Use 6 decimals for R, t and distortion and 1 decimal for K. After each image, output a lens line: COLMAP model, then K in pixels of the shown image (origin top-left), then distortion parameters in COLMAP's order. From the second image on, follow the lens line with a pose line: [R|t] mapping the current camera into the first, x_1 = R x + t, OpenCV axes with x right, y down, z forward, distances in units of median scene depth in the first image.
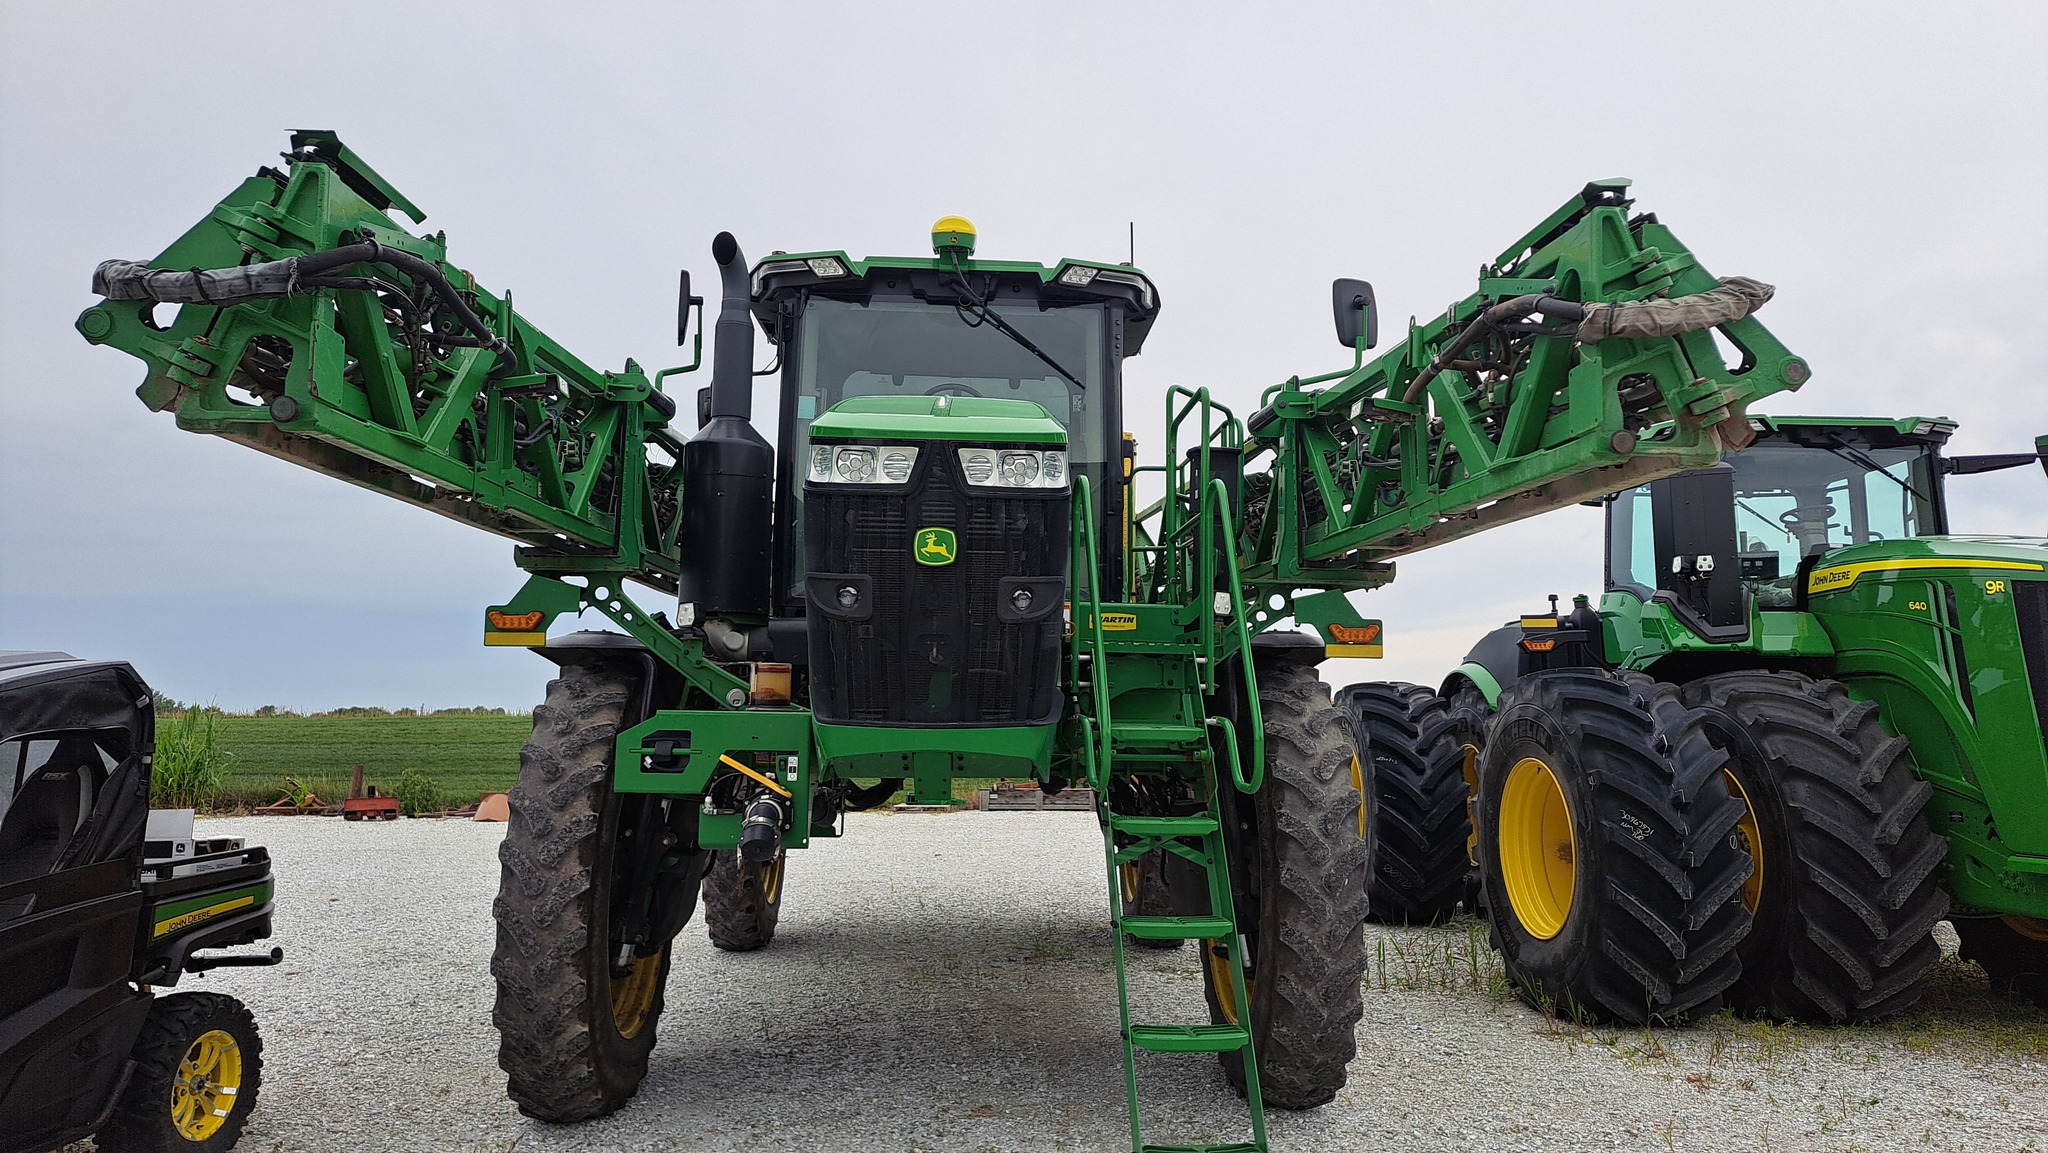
lens RADIAL K [[1444.7, 0, 1048.5], [0, 1444.7, 487.1], [0, 0, 1]] dist [0.074625, -0.062119]
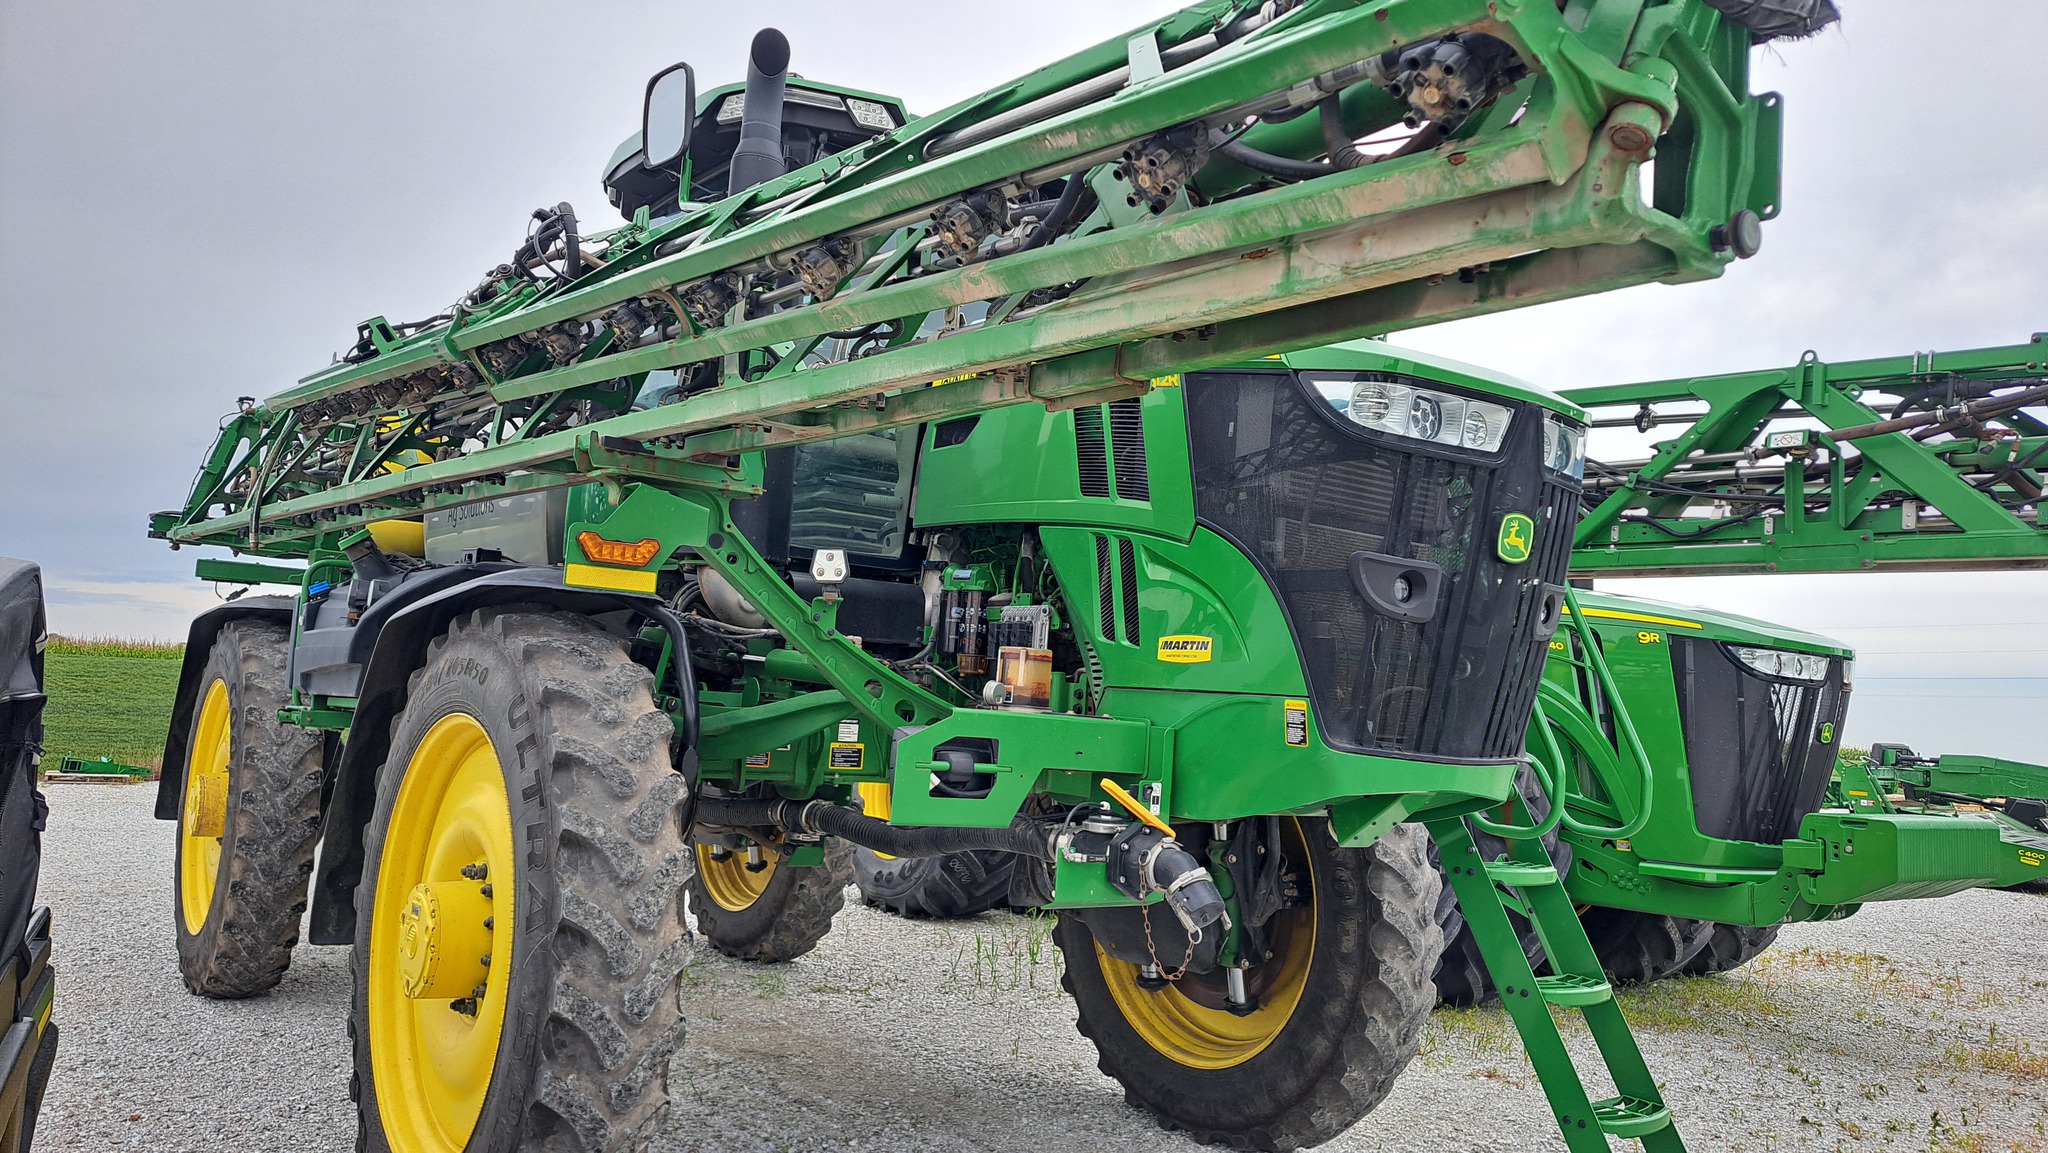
lens RADIAL K [[1444.7, 0, 1019.5], [0, 1444.7, 506.4], [0, 0, 1]] dist [0.074625, -0.062119]
pose [[0.827637, 0.121099, 0.548045, -0.573805], [-0.141434, 0.989934, -0.005153, 0.051565], [-0.543152, -0.073248, 0.836433, 0.372601]]
